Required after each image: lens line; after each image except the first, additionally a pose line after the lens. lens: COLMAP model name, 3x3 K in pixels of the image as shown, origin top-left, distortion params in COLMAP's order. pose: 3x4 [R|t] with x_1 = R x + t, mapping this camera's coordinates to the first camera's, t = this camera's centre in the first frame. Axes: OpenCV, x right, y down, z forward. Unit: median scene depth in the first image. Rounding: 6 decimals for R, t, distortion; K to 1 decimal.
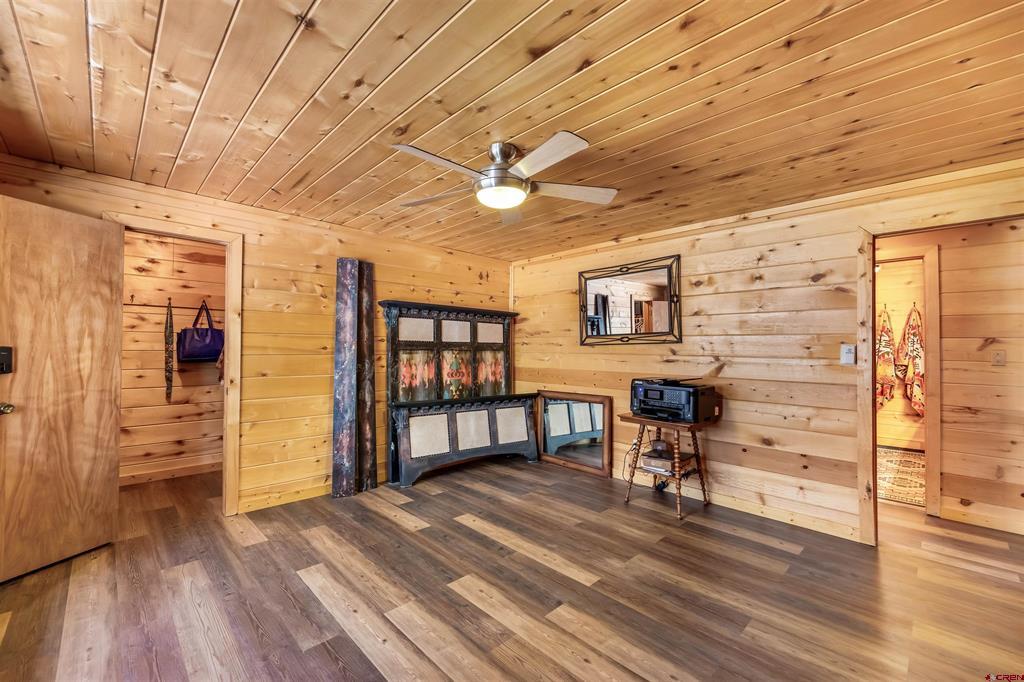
lens RADIAL K [[421.1, 0, 509.2], [0, 421.1, 342.3], [0, 0, 1]] dist [0.002716, -0.006190]
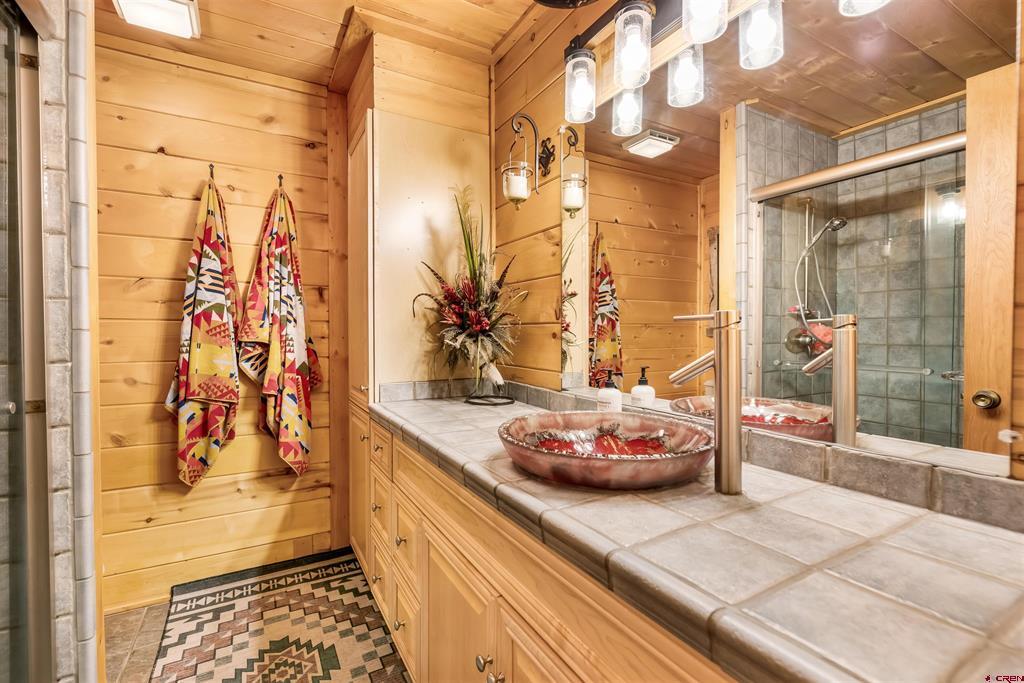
lens RADIAL K [[475.3, 0, 512.0], [0, 475.3, 341.5], [0, 0, 1]] dist [-0.000592, -0.000056]
pose [[0.257011, -0.022907, 0.966137, 0.601532], [-0.012637, 0.999554, 0.027061, 0.039058], [-0.966326, -0.019164, 0.256607, 0.685079]]
